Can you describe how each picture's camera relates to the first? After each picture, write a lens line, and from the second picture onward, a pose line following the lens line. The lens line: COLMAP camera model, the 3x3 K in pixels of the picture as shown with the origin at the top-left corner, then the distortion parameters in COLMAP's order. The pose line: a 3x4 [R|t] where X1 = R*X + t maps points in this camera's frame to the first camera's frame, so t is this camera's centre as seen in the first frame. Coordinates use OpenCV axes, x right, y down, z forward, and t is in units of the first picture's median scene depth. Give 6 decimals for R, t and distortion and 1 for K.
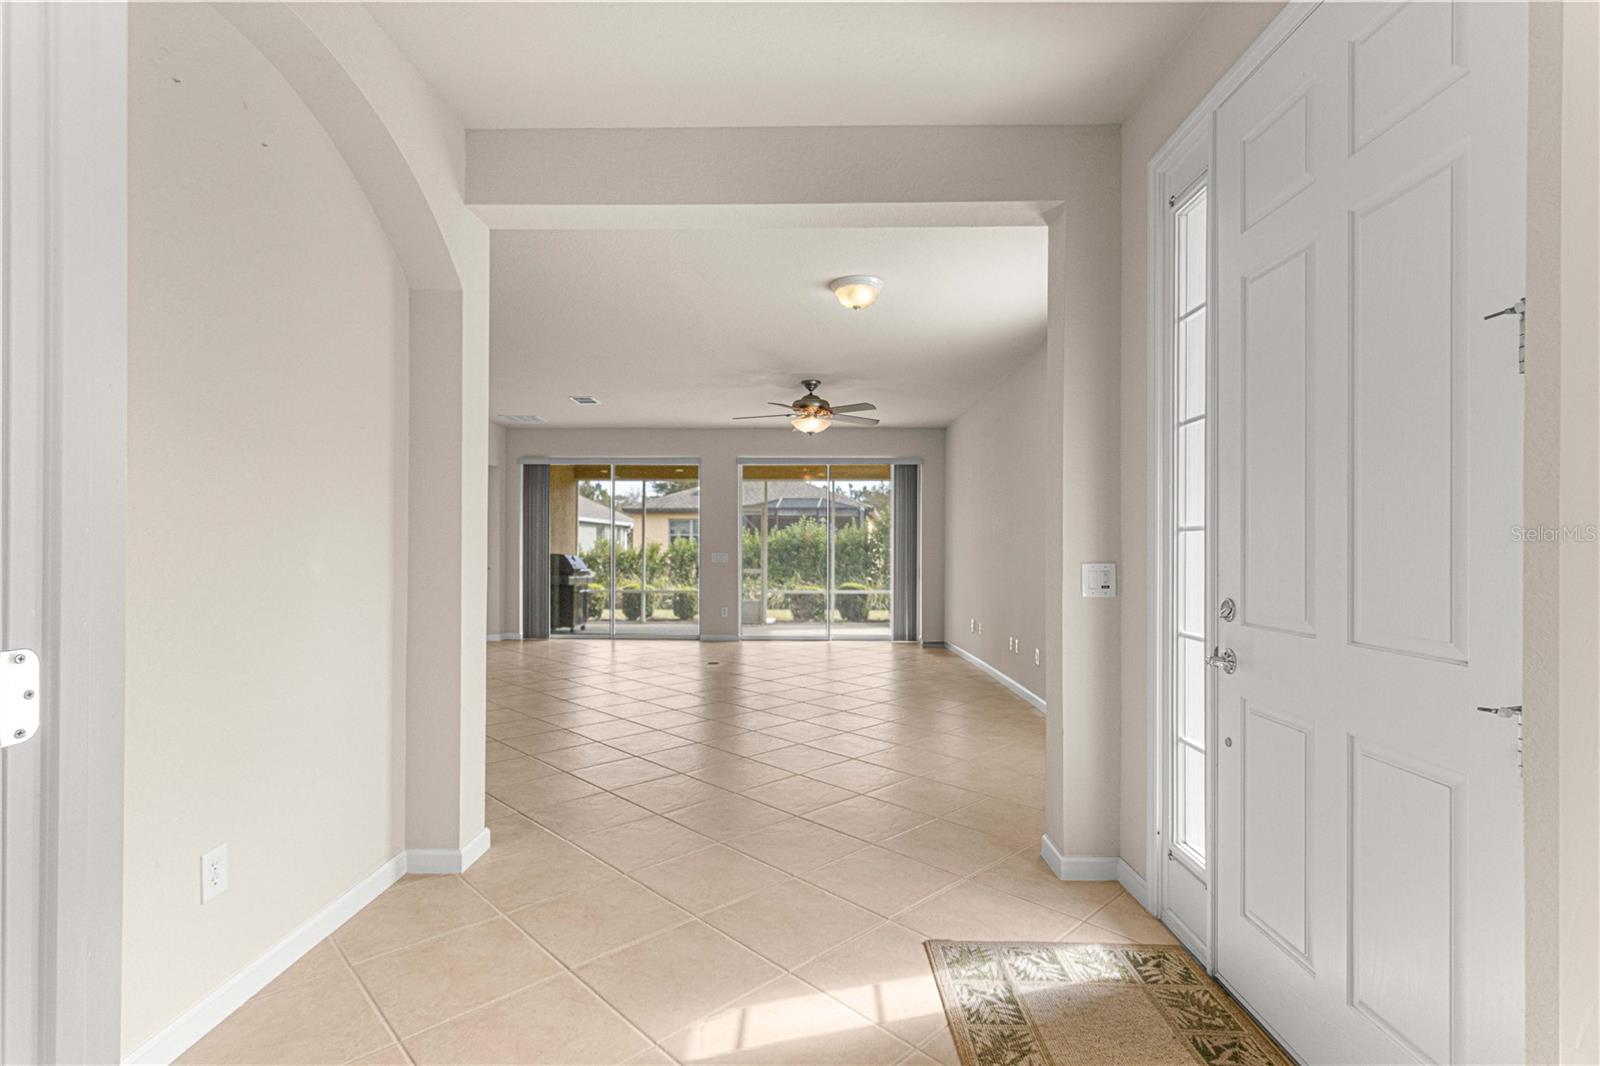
lens RADIAL K [[748.6, 0, 801.6], [0, 748.6, 539.3], [0, 0, 1]] dist [0.000143, -0.000086]
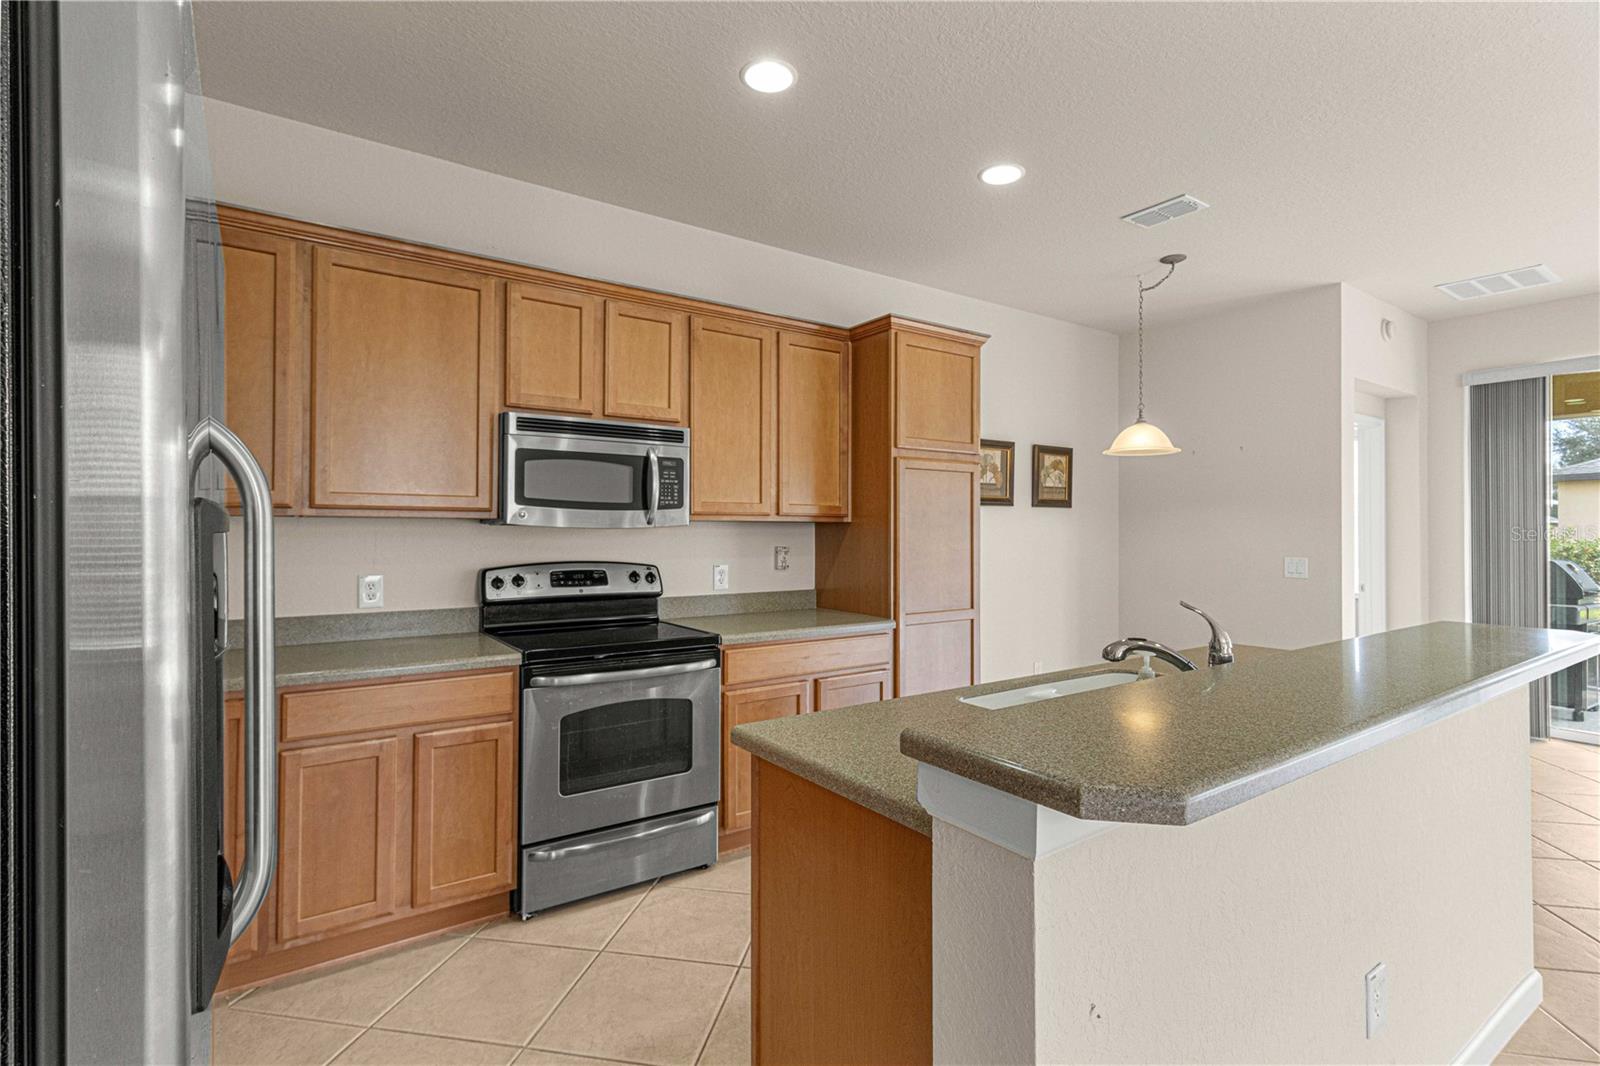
lens RADIAL K [[752.1, 0, 795.6], [0, 752.1, 525.5], [0, 0, 1]] dist [0.002227, 0.001764]
pose [[0.575743, -0.011080, -0.817556, -0.215832], [0.011375, 0.999920, -0.005541, -0.007292], [0.817552, -0.006110, 0.575823, 0.325307]]
